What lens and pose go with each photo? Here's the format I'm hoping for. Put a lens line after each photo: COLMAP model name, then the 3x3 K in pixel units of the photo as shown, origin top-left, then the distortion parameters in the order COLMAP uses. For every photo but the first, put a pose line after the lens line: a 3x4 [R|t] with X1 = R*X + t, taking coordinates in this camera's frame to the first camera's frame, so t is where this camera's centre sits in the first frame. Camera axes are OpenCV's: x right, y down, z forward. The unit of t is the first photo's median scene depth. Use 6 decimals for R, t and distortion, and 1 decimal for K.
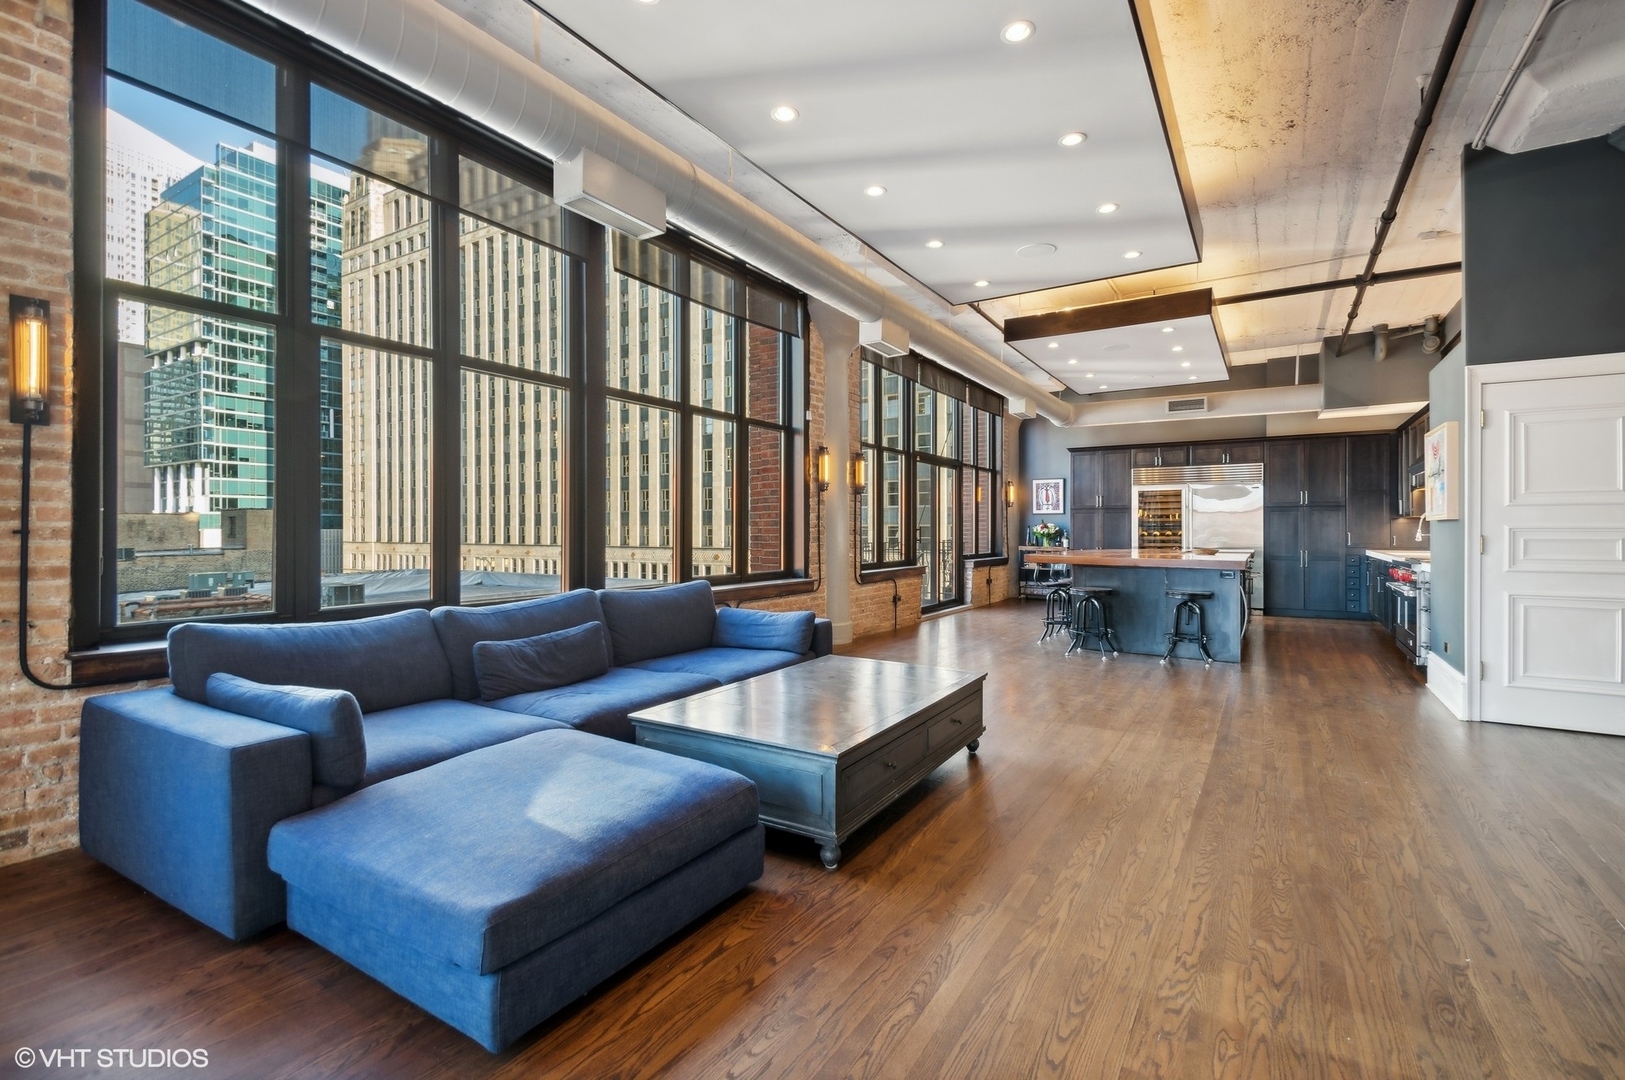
lens RADIAL K [[731.3, 0, 829.6], [0, 731.3, 524.6], [0, 0, 1]] dist [0.022455, -0.005574]
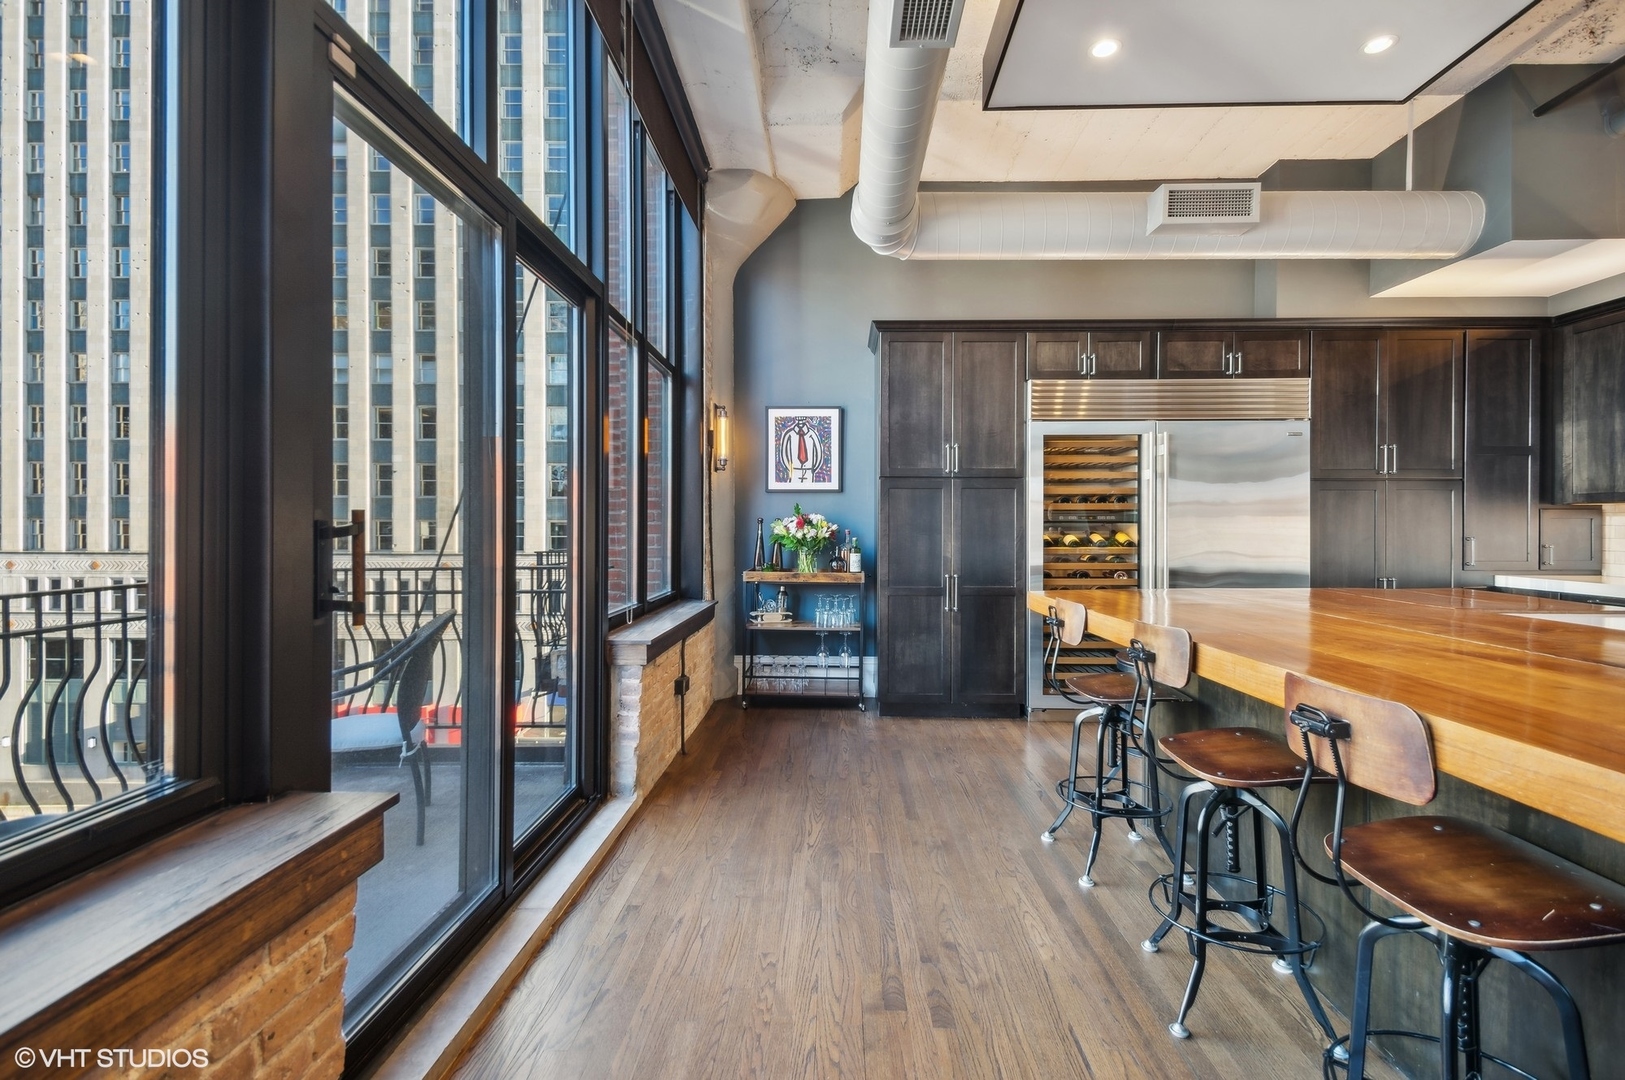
lens RADIAL K [[731.3, 0, 847.8], [0, 731.3, 534.3], [0, 0, 1]] dist [0.022455, -0.005574]
pose [[0.856869, -0.005651, 0.515504, 0.116898], [-0.004334, 0.999826, 0.018164, 0.002366], [-0.515517, -0.017798, 0.856695, 0.711867]]
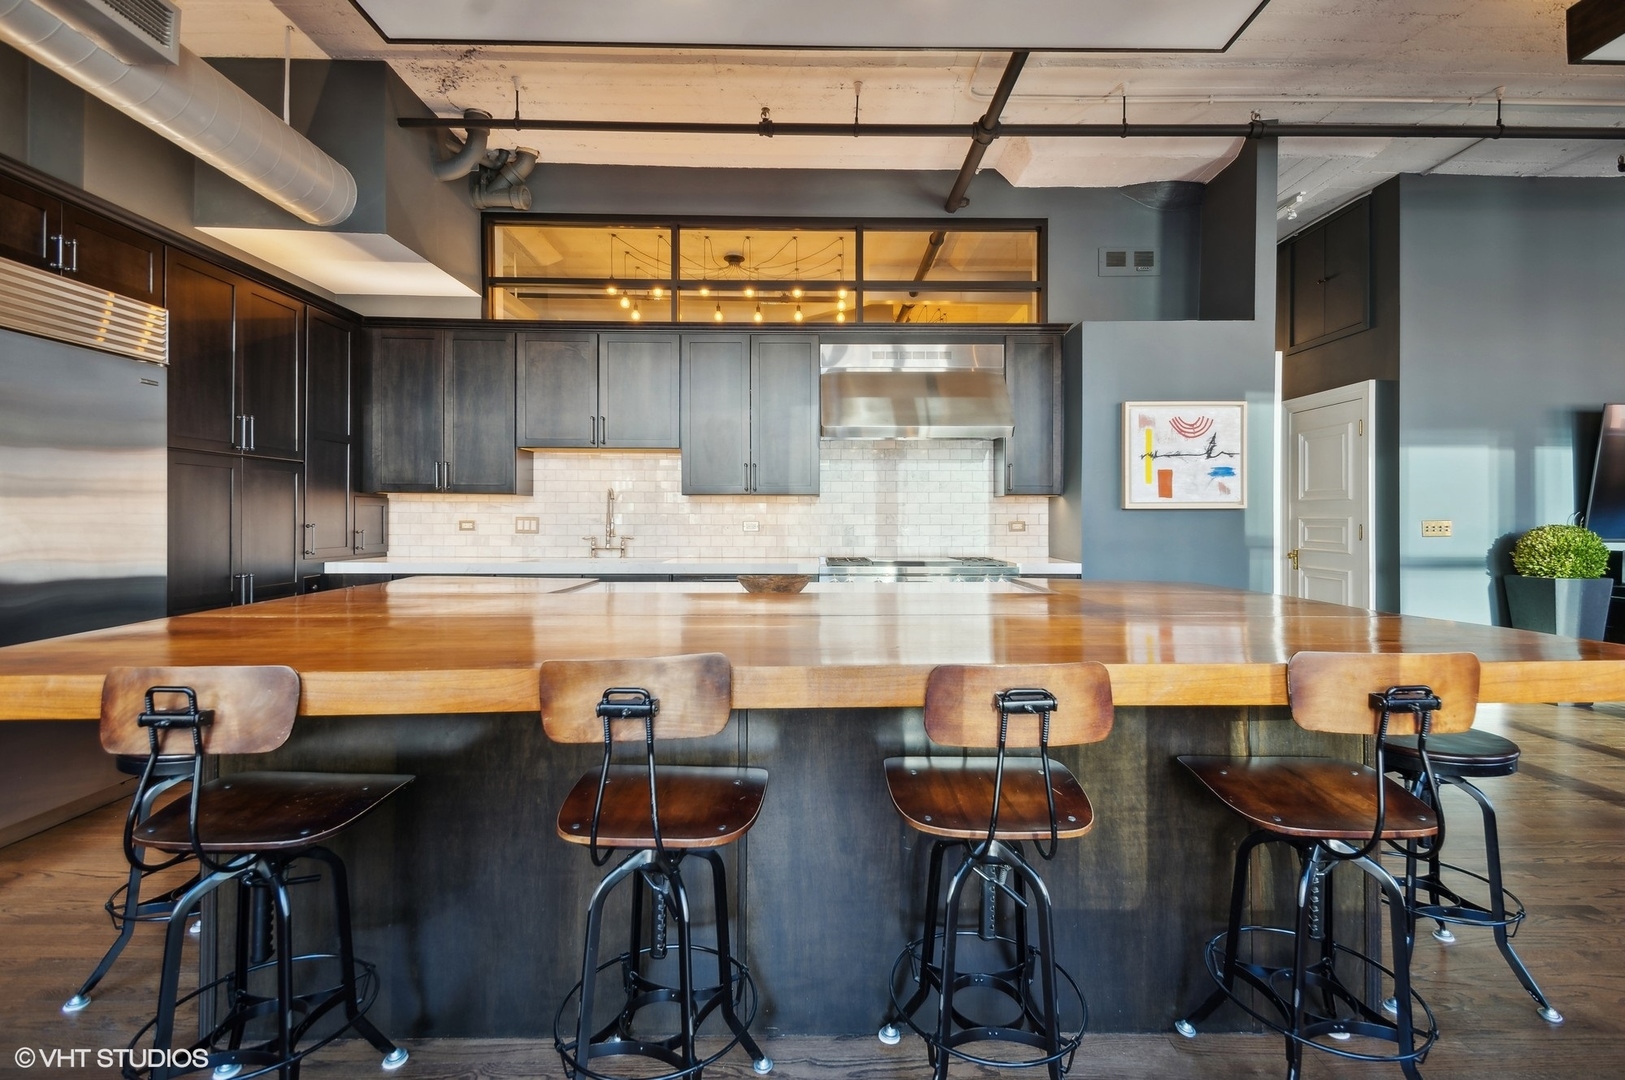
lens RADIAL K [[731.3, 0, 818.8], [0, 731.3, 514.8], [0, 0, 1]] dist [0.022455, -0.005574]
pose [[-0.516019, -0.001469, 0.856576, 0.152382], [-0.010255, 0.999937, -0.004463, 0.003835], [-0.856516, -0.011088, -0.516002, 0.854143]]
